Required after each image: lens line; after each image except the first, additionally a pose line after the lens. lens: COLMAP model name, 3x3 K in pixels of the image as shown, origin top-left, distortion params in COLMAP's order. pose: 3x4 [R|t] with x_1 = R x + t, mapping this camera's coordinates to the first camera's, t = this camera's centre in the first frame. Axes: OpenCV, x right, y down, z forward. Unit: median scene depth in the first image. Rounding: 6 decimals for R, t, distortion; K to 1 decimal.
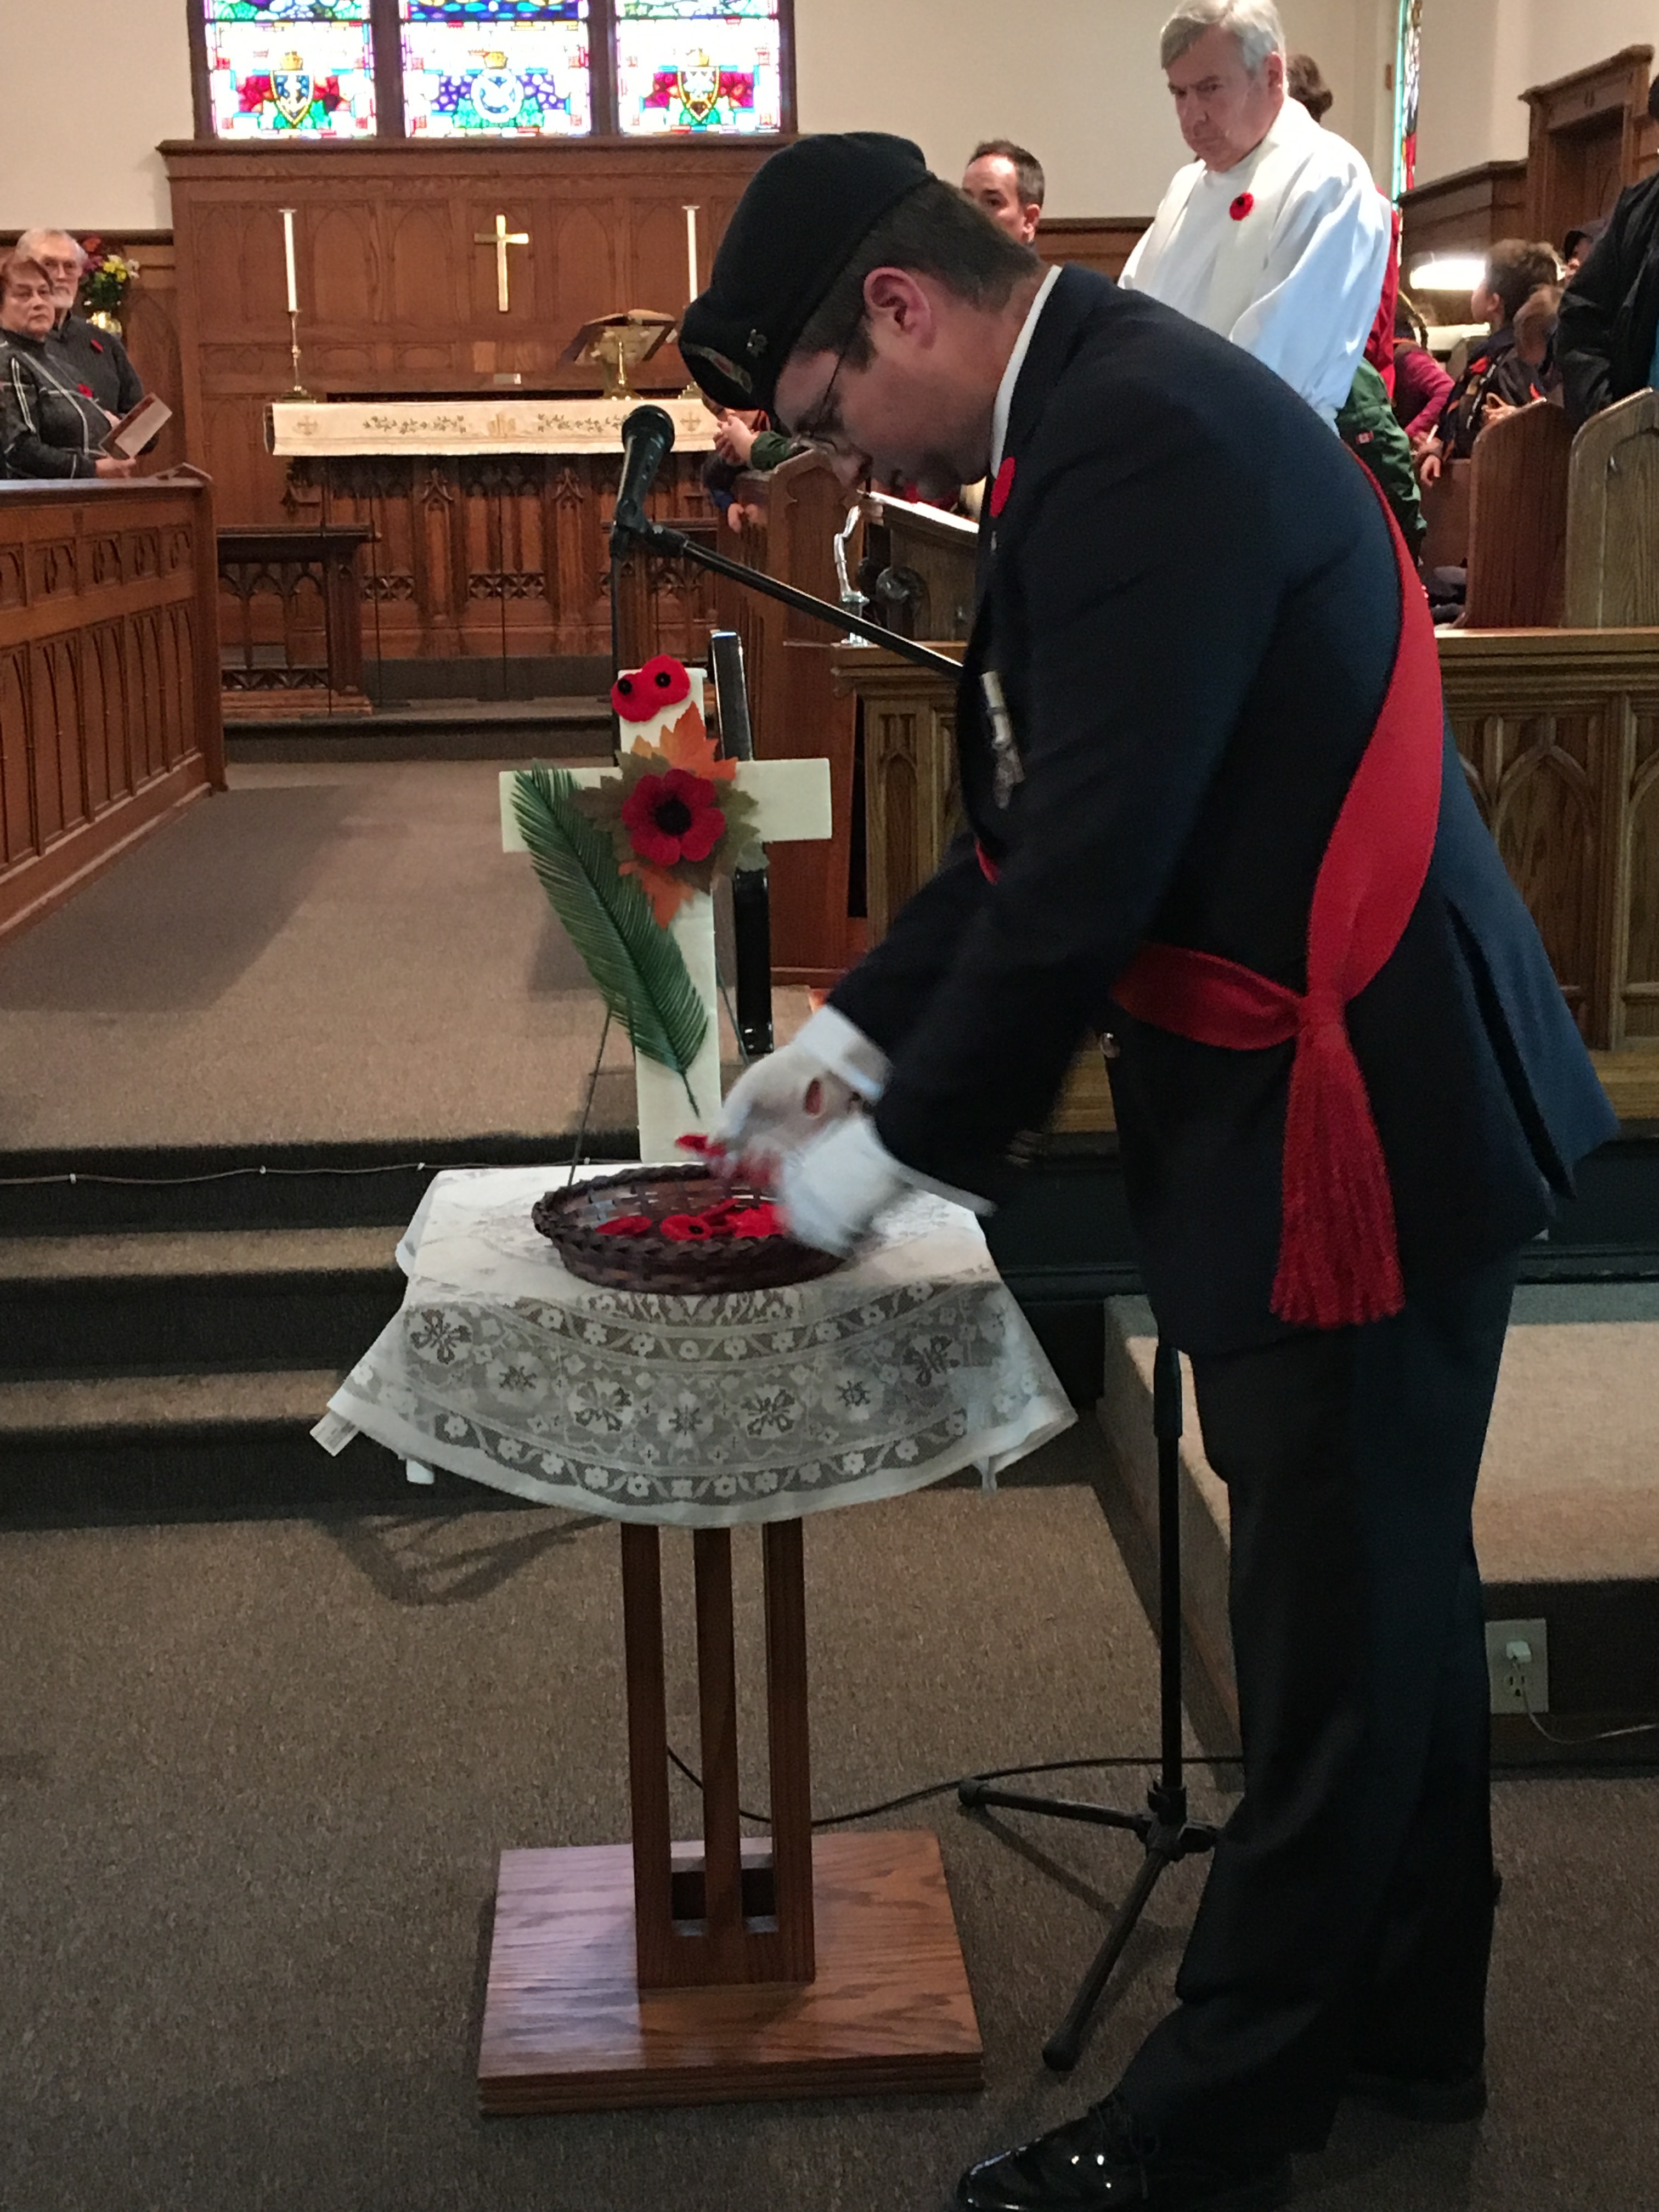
lens RADIAL K [[2998.4, 0, 836.7], [0, 2998.4, 1117.3], [0, 0, 1]] dist [0.060140, 0.000000]
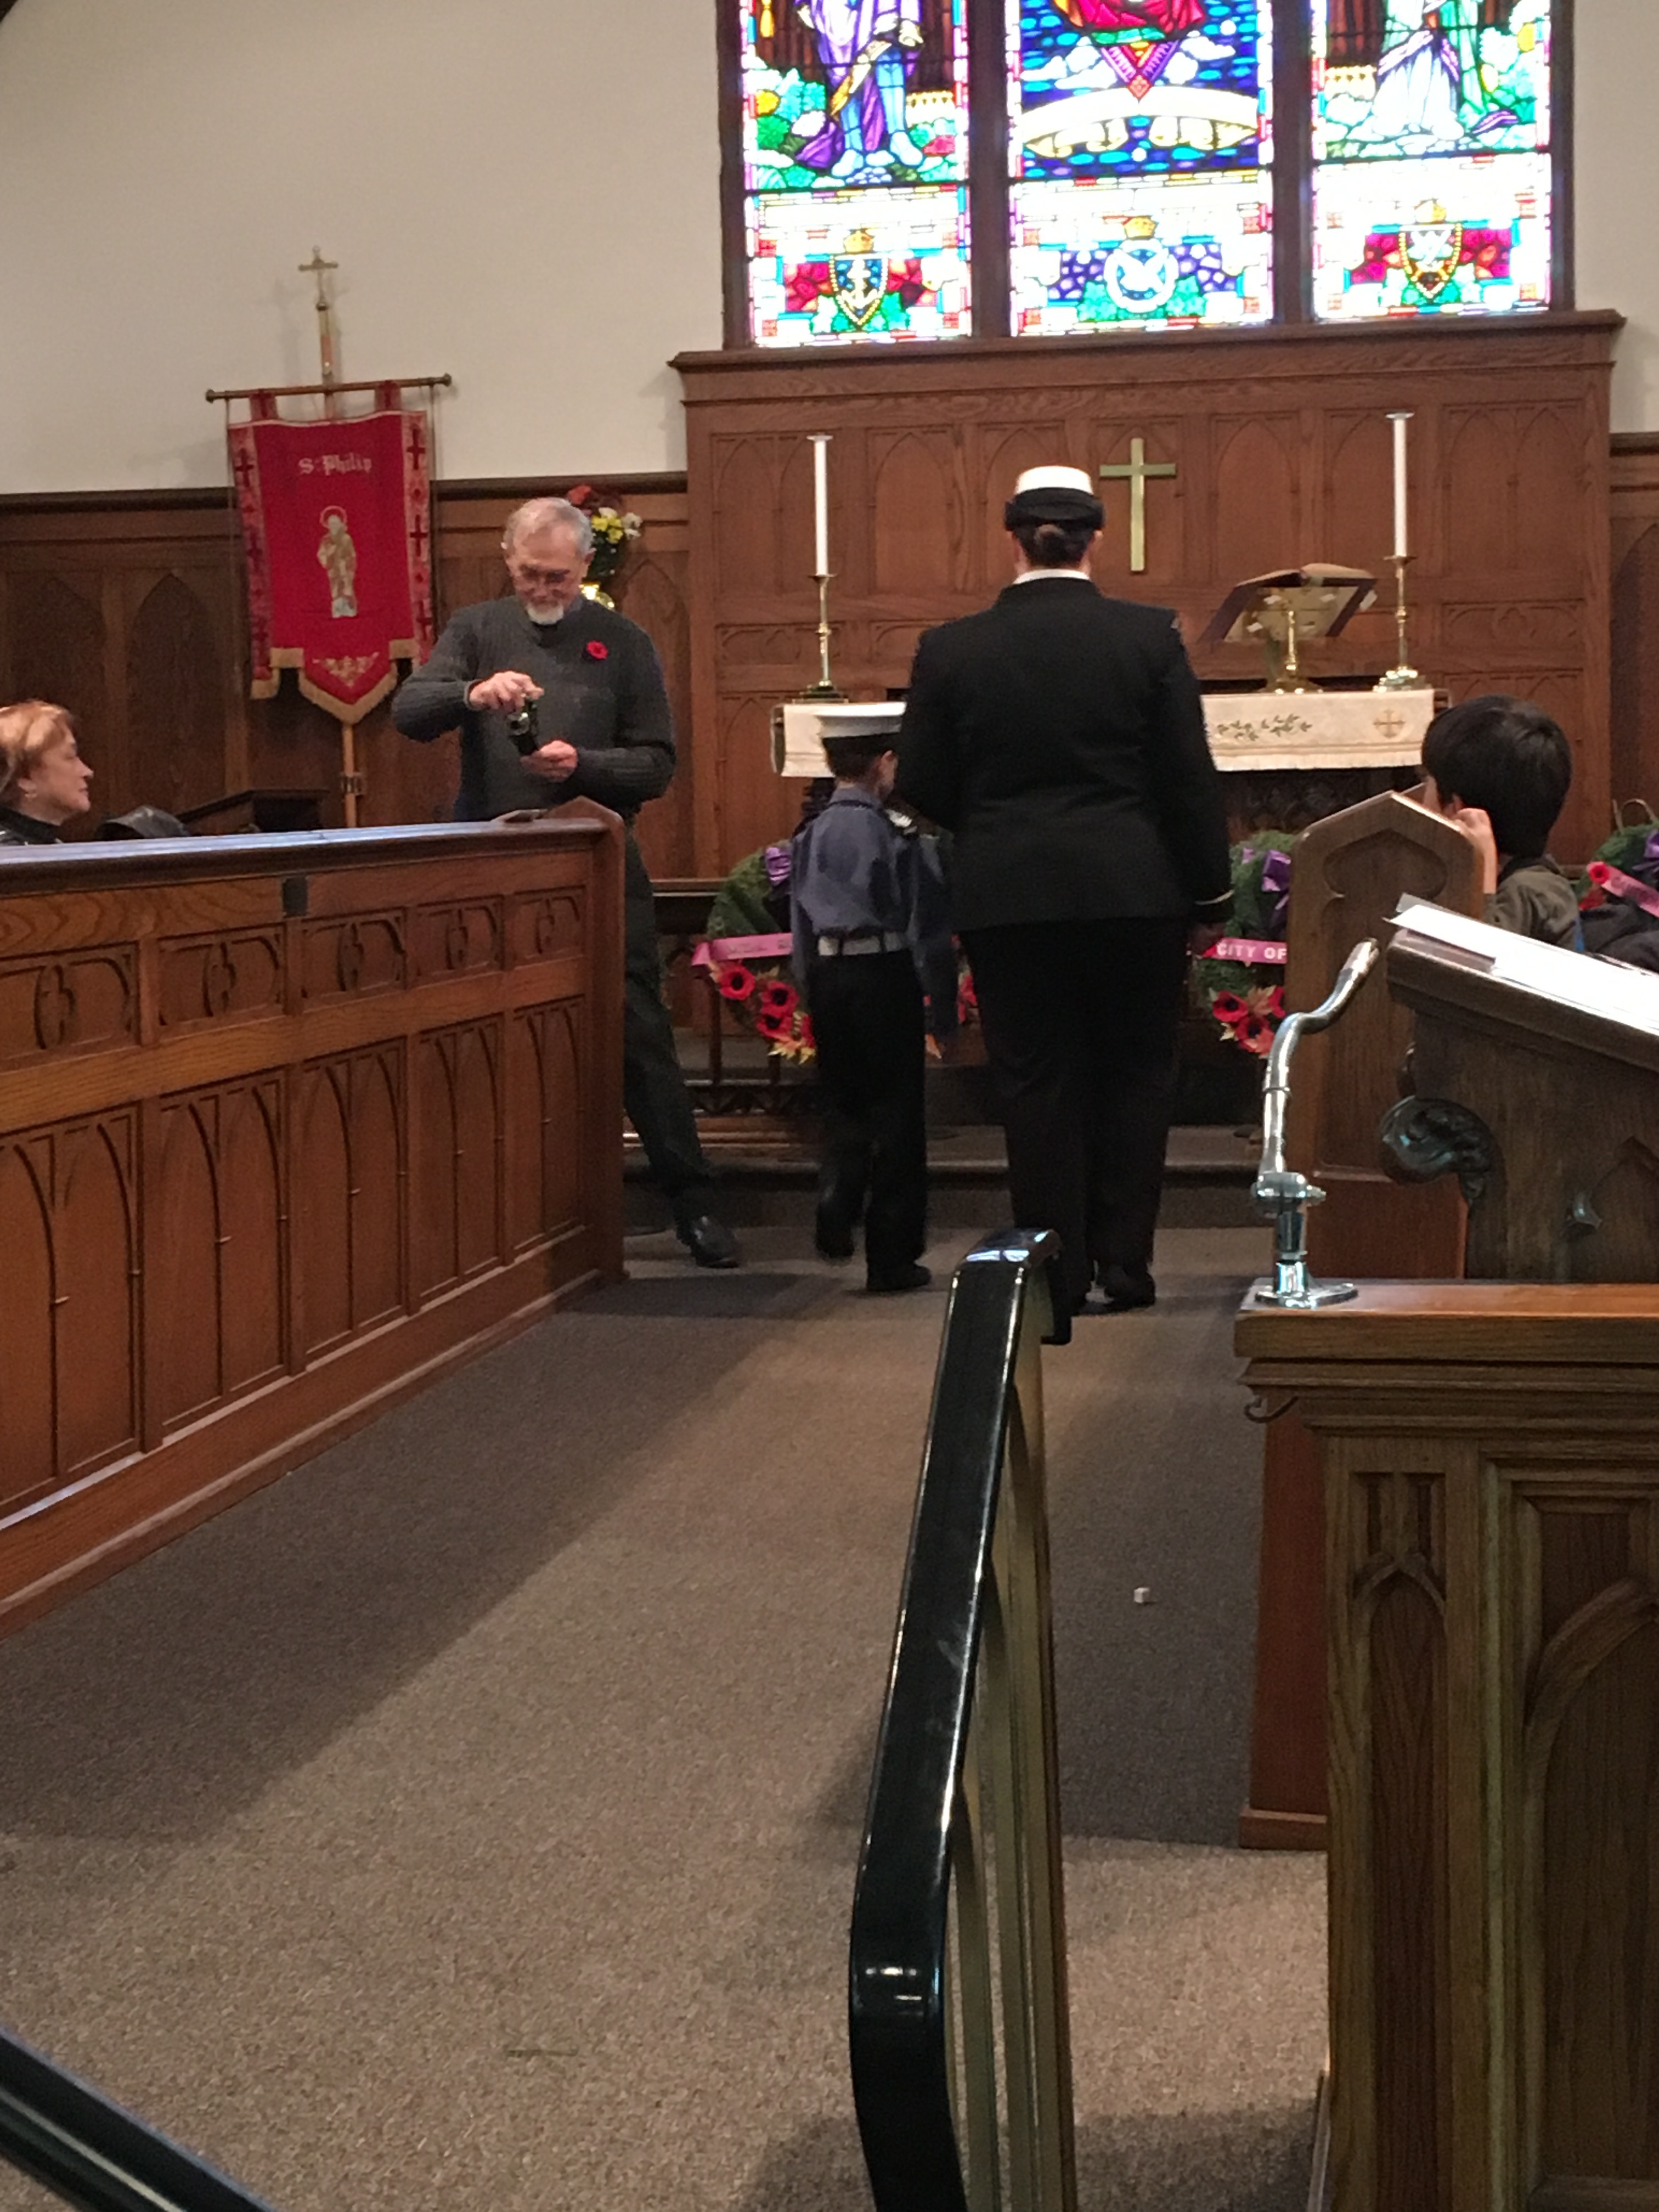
lens RADIAL K [[3672.5, 0, 837.1], [0, 3672.5, 1106.7], [0, 0, 1]] dist [0.059737, 0.000000]
pose [[0.972833, 0.017572, -0.230842, 0.024078], [-0.045232, 0.992325, -0.115084, -0.049191], [0.227048, 0.122398, 0.966161, 0.200870]]
